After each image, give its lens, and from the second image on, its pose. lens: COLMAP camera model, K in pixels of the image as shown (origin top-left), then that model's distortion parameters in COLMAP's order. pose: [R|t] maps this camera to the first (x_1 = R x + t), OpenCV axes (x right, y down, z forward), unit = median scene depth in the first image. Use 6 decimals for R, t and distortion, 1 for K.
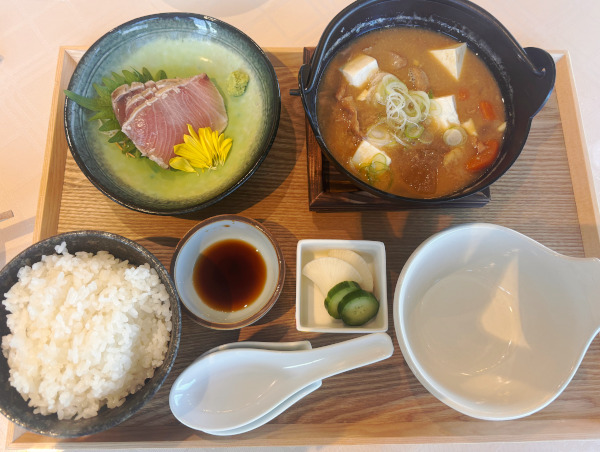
lens RADIAL K [[481.7, 0, 300.2], [0, 481.7, 225.9], [0, 0, 1]] dist [-0.000039, -0.002182]
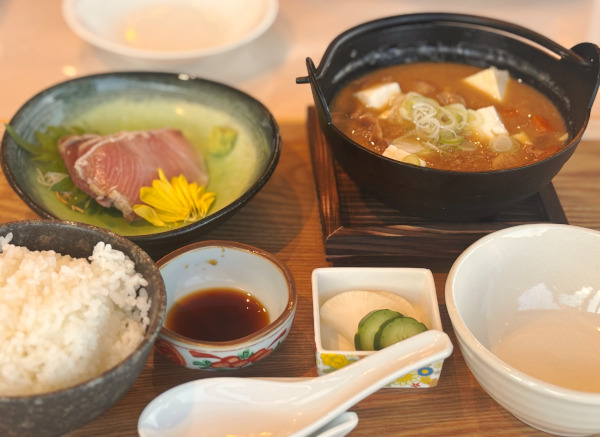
lens RADIAL K [[1274.4, 0, 299.5], [0, 1274.4, 218.7], [0, 0, 1]] dist [0.280505, 0.000000]
pose [[0.999052, -0.025873, 0.035001, -0.090704], [0.041822, 0.793388, -0.607278, 1.149819], [-0.012057, 0.608166, 0.793718, -0.586638]]
